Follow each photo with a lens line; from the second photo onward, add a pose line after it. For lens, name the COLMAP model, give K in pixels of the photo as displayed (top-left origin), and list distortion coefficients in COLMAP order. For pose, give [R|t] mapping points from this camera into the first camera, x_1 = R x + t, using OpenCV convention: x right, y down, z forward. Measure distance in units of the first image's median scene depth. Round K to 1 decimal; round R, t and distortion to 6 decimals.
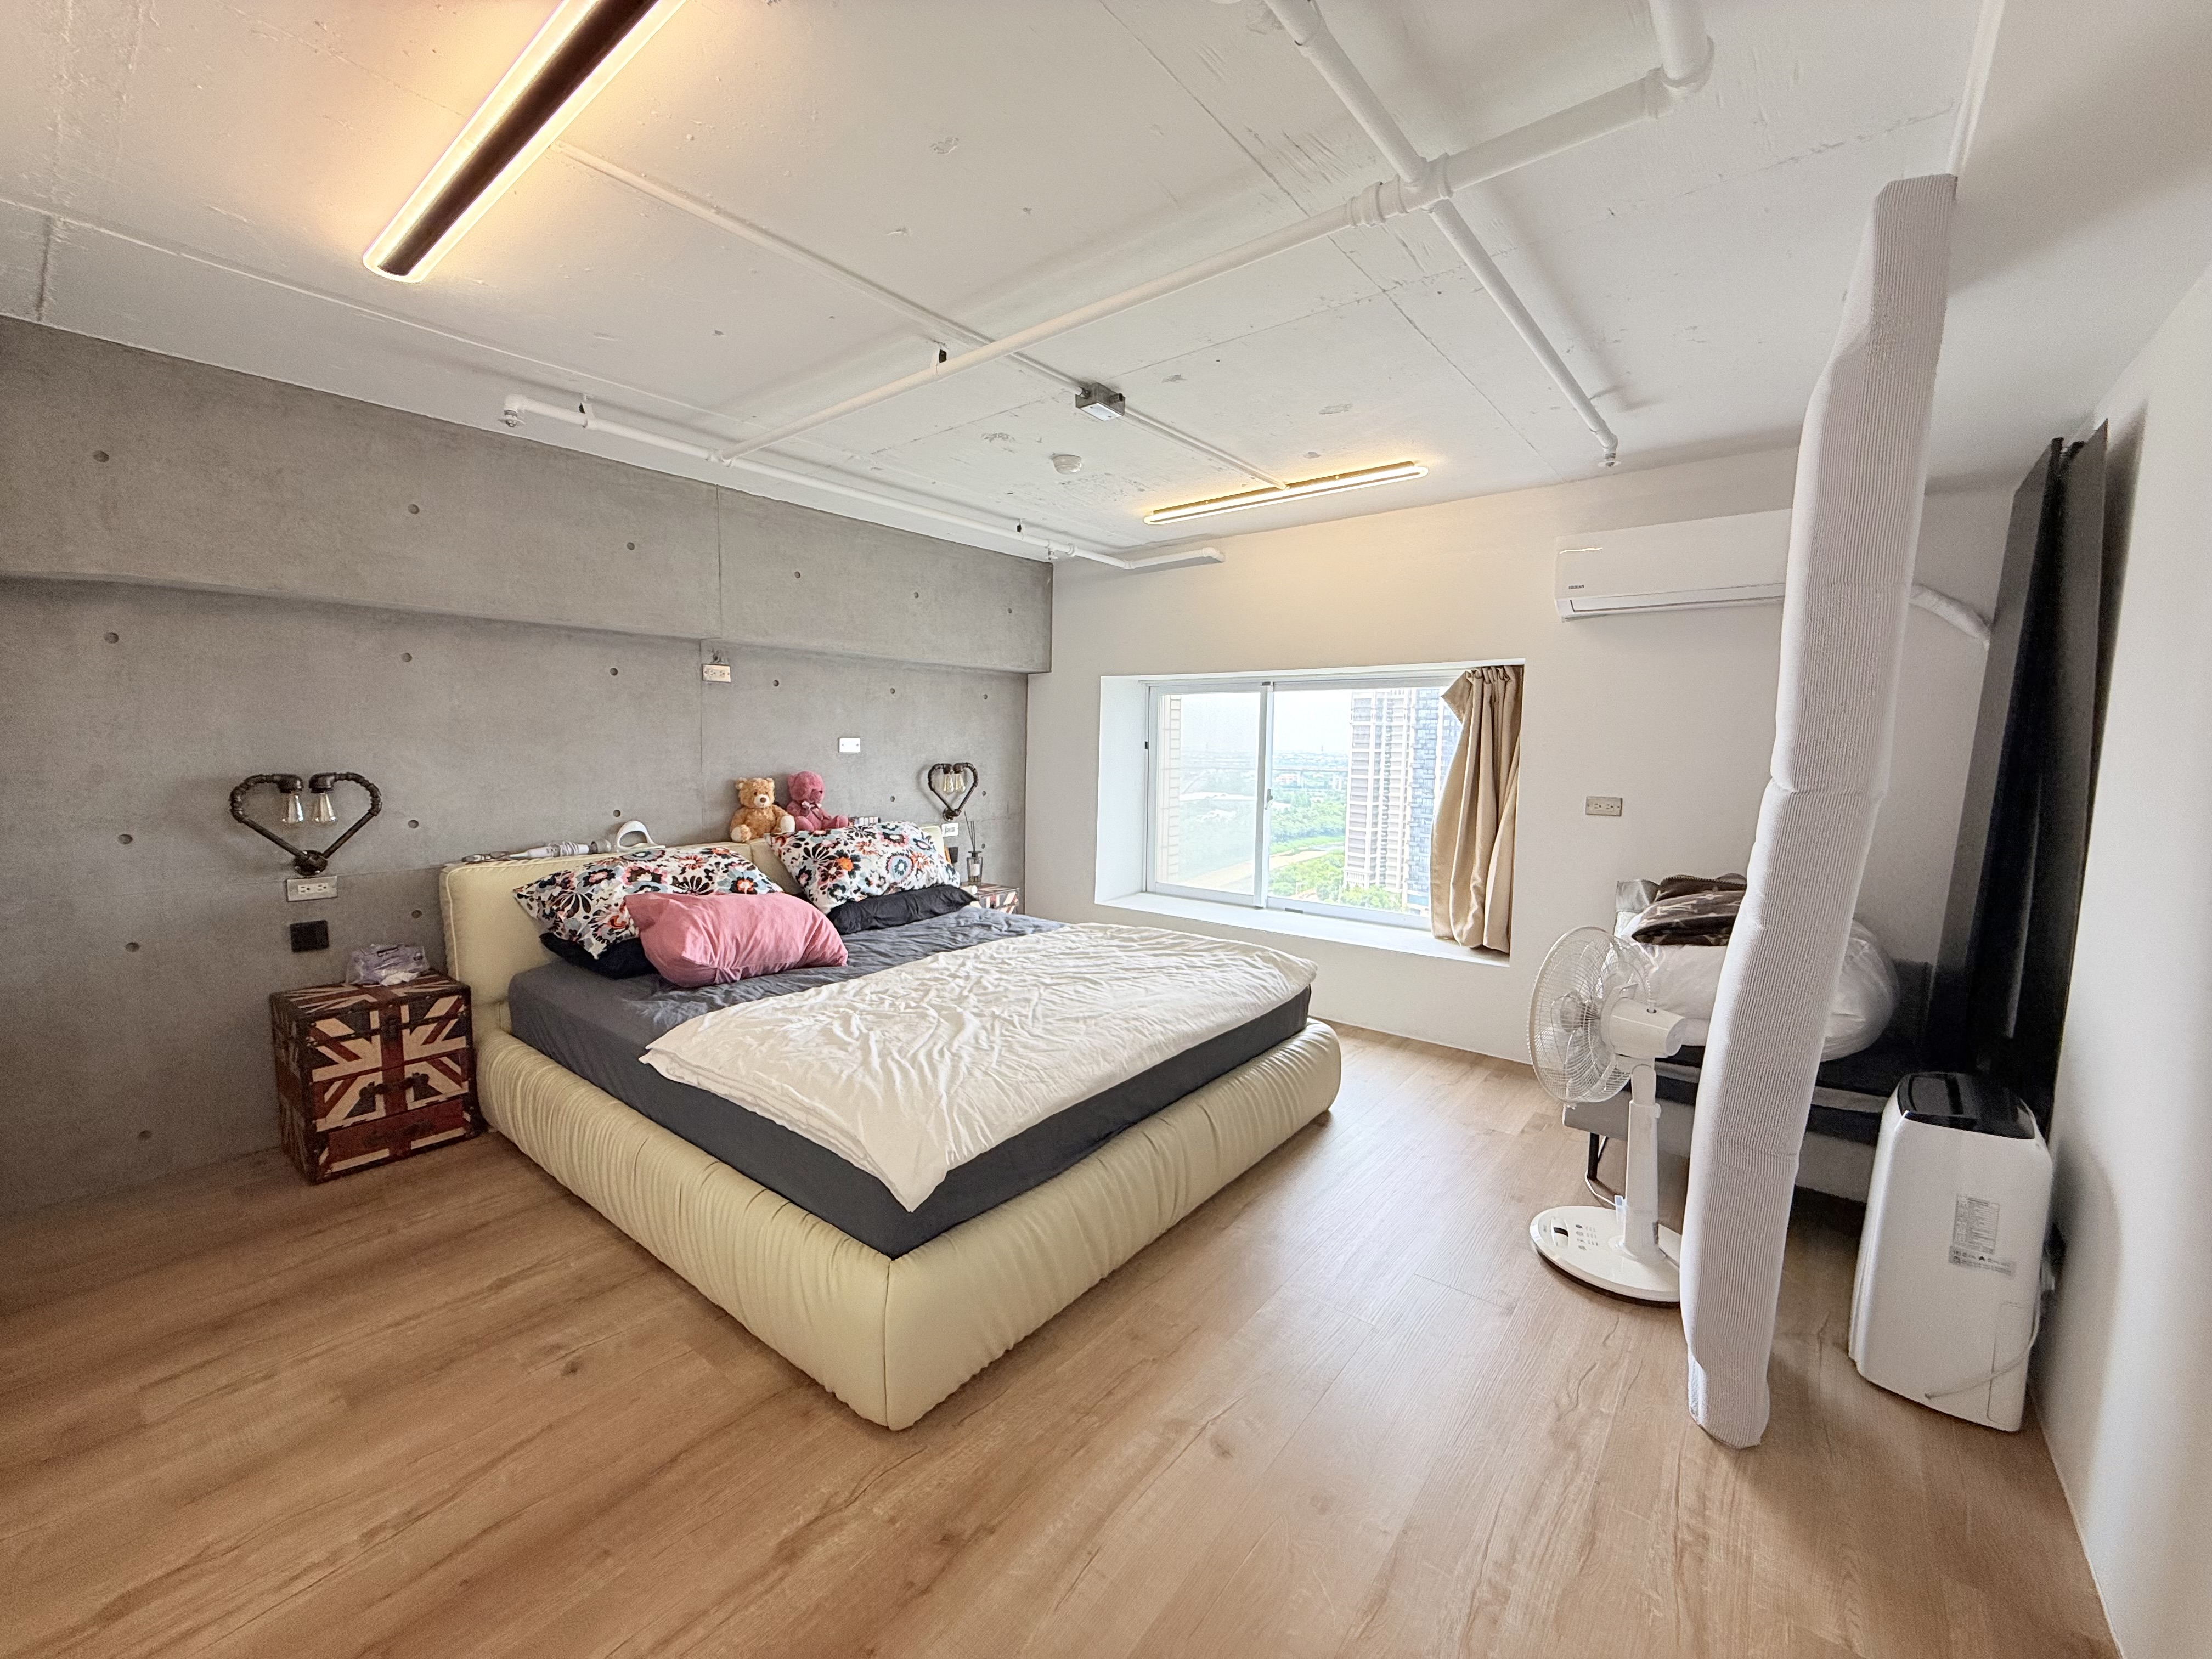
lens RADIAL K [[887.1, 0, 1105.1], [0, 887.1, 837.7], [0, 0, 1]] dist [-0.004136, 0.000384]
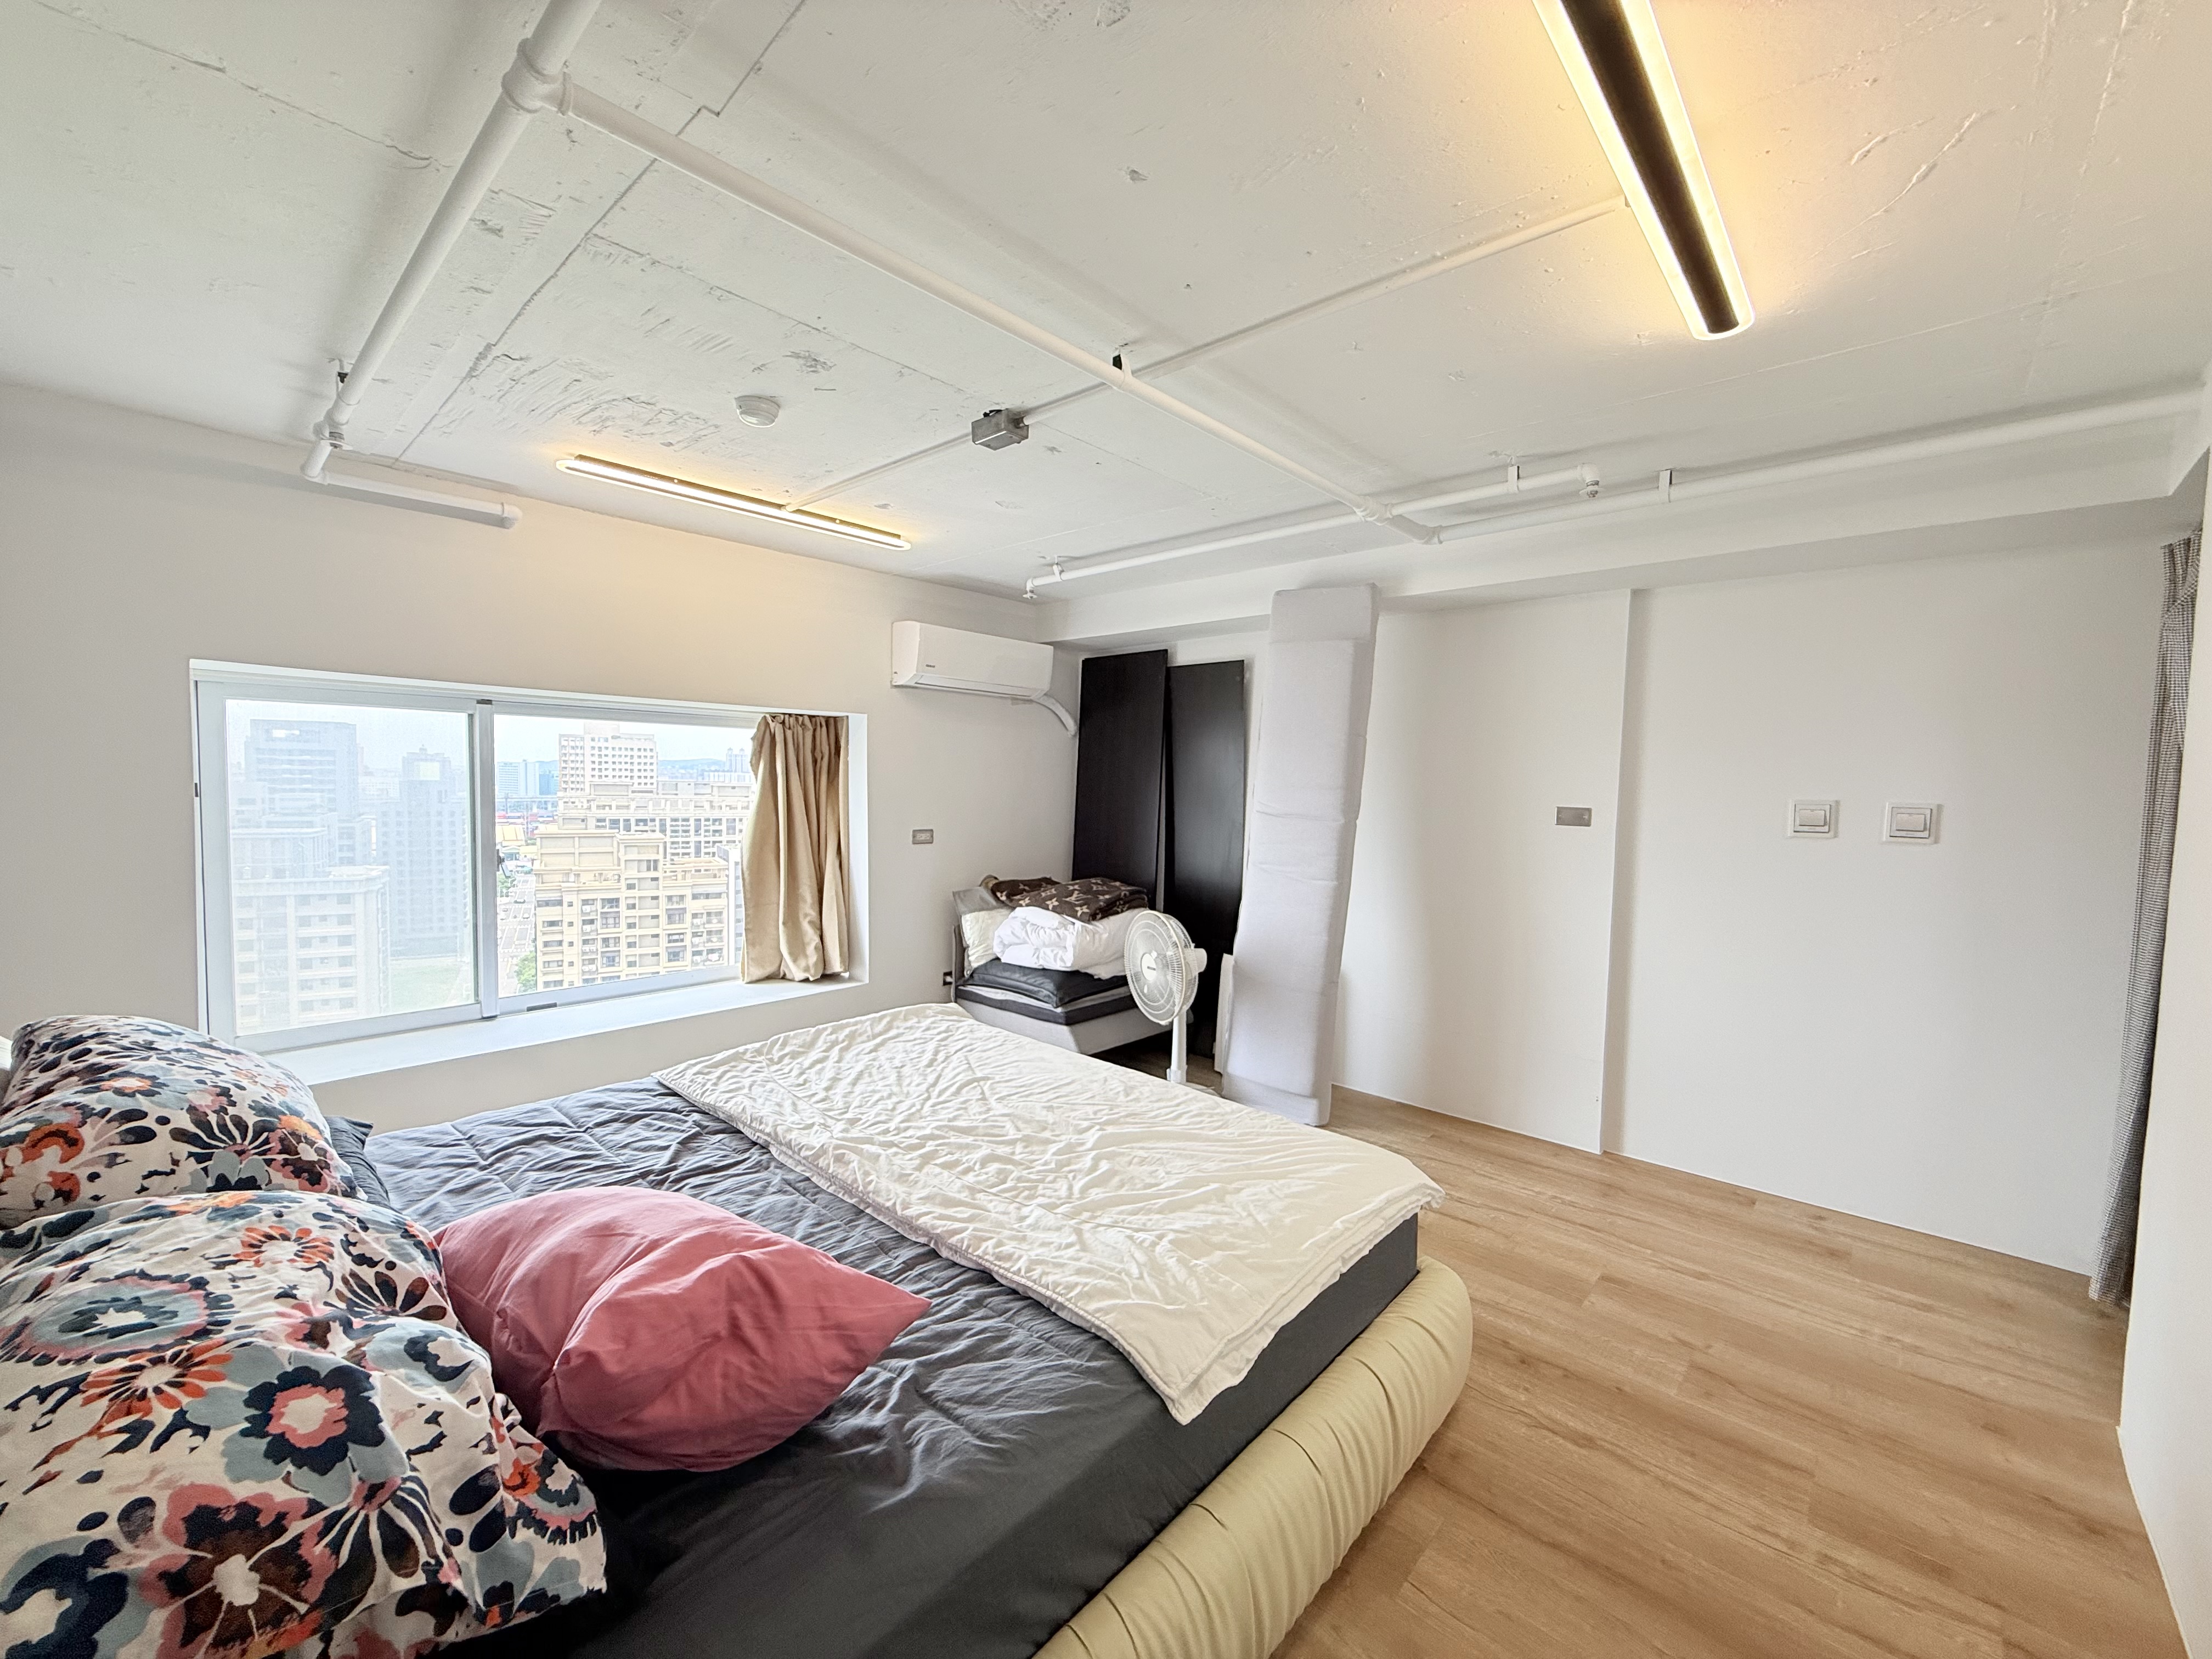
lens RADIAL K [[887.1, 0, 1105.7], [0, 887.1, 832.8], [0, 0, 1]] dist [-0.004136, 0.000384]
pose [[0.062466, -0.069623, 0.995616, -0.699076], [0.088582, 0.994014, 0.063954, -0.100057], [-0.994108, 0.084199, 0.068259, 0.655511]]
